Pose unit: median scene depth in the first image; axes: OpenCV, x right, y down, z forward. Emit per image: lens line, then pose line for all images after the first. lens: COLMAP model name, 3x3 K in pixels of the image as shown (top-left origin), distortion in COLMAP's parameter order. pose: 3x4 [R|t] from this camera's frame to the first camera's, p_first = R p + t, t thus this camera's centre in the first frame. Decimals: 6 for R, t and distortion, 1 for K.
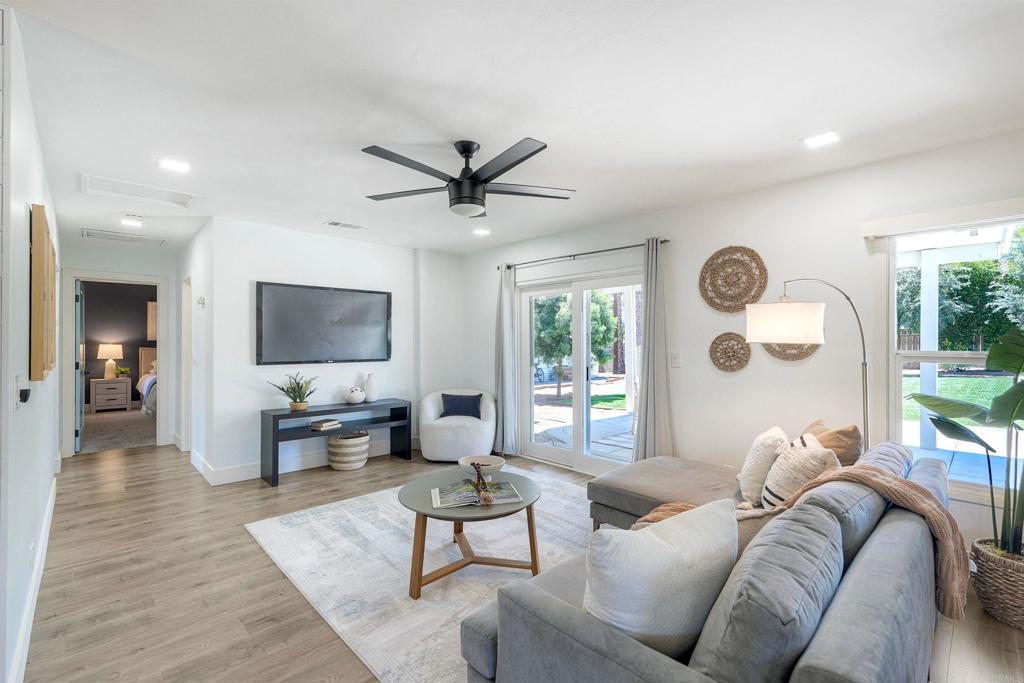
lens RADIAL K [[452.9, 0, 512.6], [0, 452.9, 341.5], [0, 0, 1]] dist [0.004780, 0.001074]
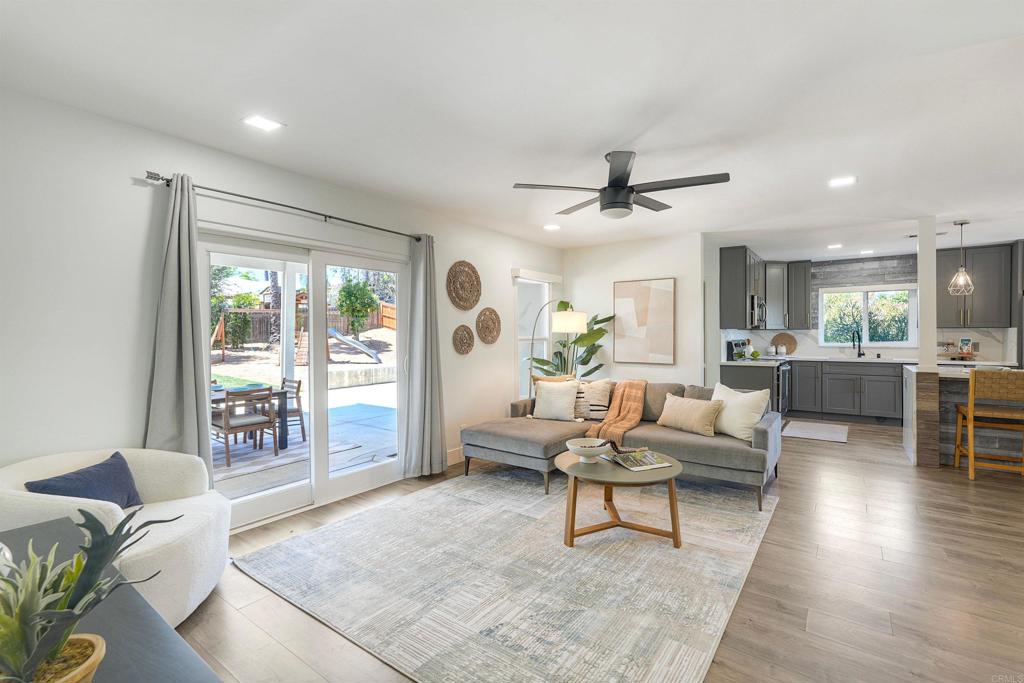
lens RADIAL K [[452.9, 0, 527.3], [0, 452.9, 335.7], [0, 0, 1]] dist [0.004780, 0.001074]
pose [[-0.188676, -0.005960, 0.982021, -0.627582], [-0.000439, 0.999982, 0.005985, 0.001819], [-0.982039, 0.000698, -0.188675, 0.771628]]
